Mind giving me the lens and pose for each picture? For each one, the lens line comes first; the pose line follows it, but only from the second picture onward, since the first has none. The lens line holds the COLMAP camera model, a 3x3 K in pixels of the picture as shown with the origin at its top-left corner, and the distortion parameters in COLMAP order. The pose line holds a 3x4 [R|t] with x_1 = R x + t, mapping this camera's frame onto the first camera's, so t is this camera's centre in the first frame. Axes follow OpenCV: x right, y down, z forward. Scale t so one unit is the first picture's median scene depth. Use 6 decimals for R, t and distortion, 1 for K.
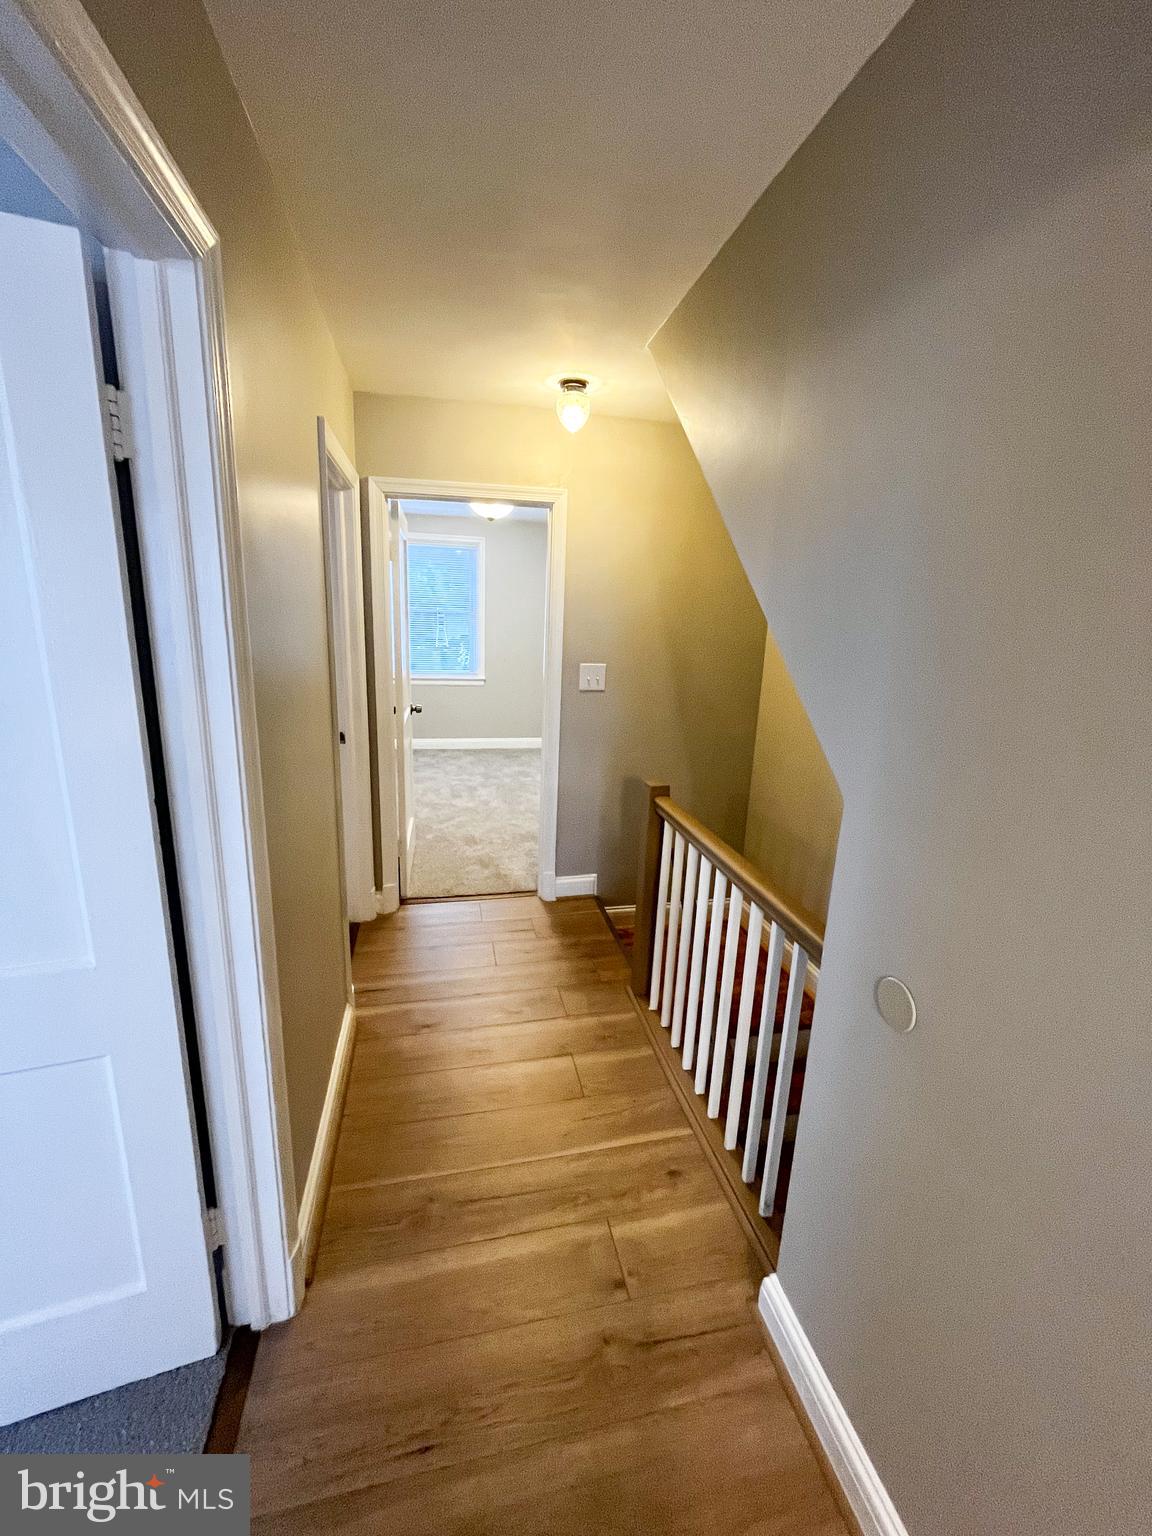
lens RADIAL K [[623.5, 0, 575.6], [0, 623.5, 760.1], [0, 0, 1]] dist [-0.001120, 0.000183]
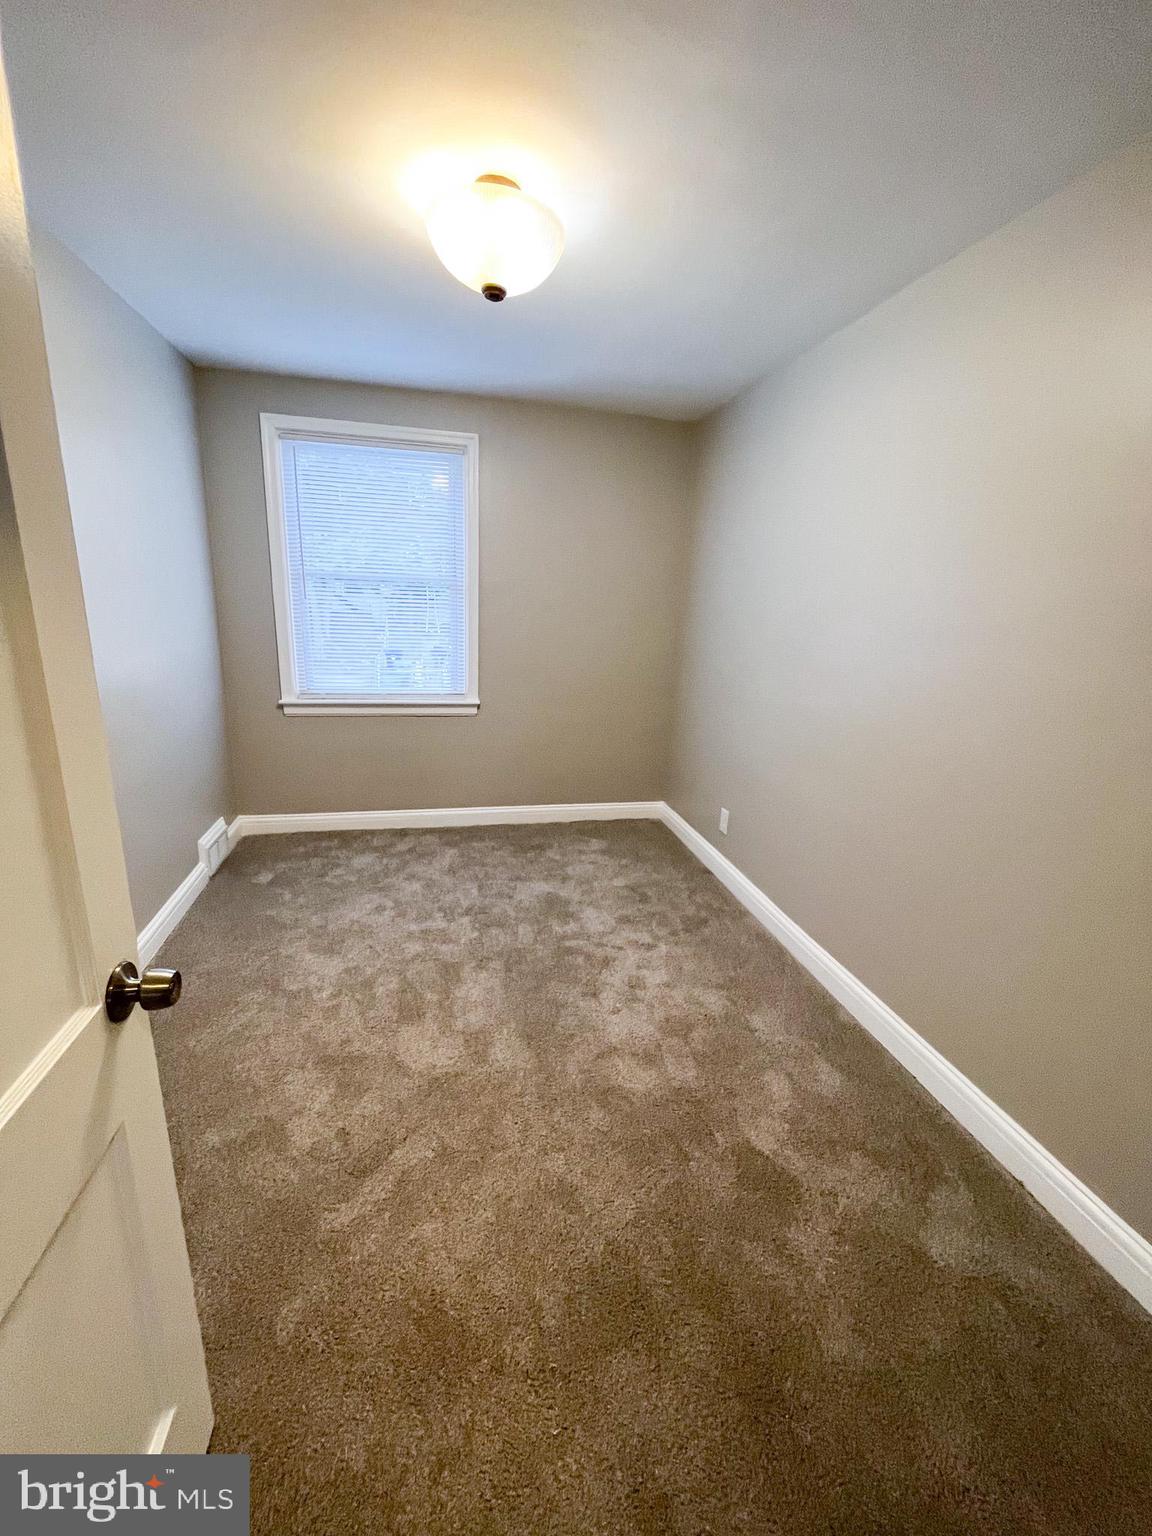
lens RADIAL K [[623.5, 0, 573.7], [0, 623.5, 762.9], [0, 0, 1]] dist [-0.001120, 0.000183]
pose [[0.999989, 0.002555, 0.003867, -0.078426], [-0.002671, 0.999543, 0.030116, -0.115422], [-0.003788, -0.030126, 0.999539, 0.550935]]
